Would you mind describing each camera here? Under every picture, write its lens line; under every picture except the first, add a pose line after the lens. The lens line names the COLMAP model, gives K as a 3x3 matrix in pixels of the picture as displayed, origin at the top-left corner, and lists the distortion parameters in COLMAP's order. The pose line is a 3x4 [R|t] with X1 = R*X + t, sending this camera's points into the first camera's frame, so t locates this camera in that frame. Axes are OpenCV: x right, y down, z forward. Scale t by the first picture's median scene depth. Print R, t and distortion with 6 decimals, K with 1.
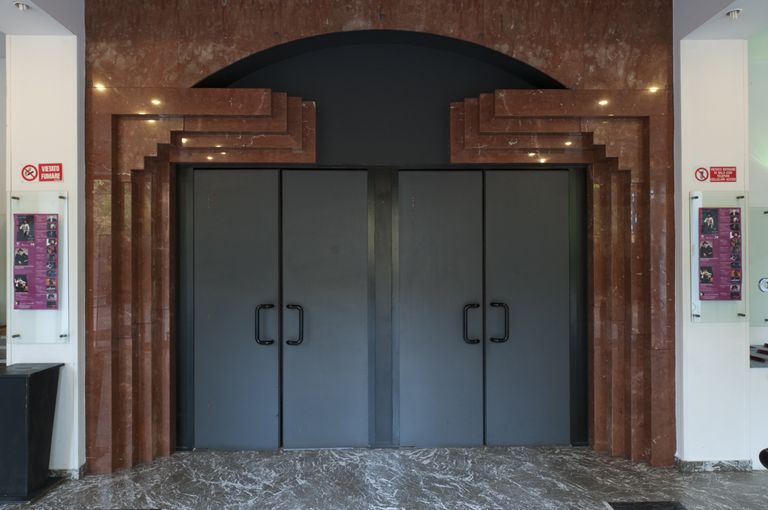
lens RADIAL K [[467.1, 0, 384.0], [0, 467.1, 255.0], [0, 0, 1]] dist [0.000821, -0.000436]
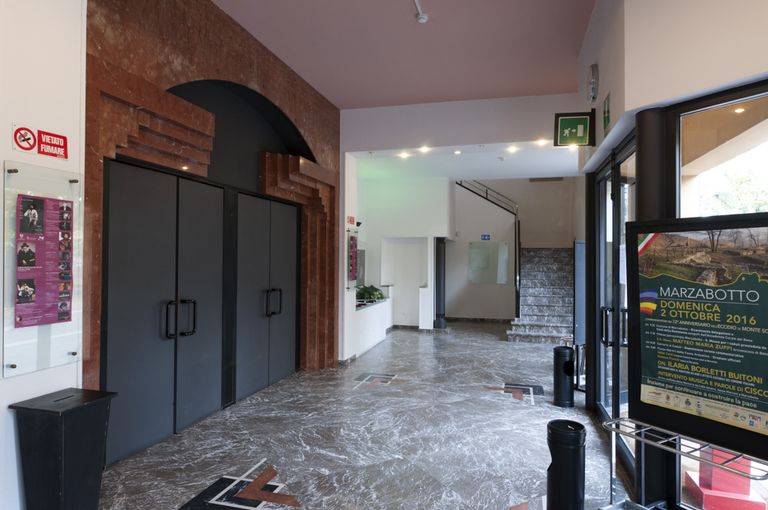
lens RADIAL K [[467.1, 0, 384.0], [0, 467.1, 255.0], [0, 0, 1]] dist [0.000821, -0.000436]
pose [[0.293430, 0.015247, 0.955859, -1.285906], [-0.014014, 0.999834, -0.011646, 0.005317], [-0.955878, -0.009978, 0.293594, 0.251770]]
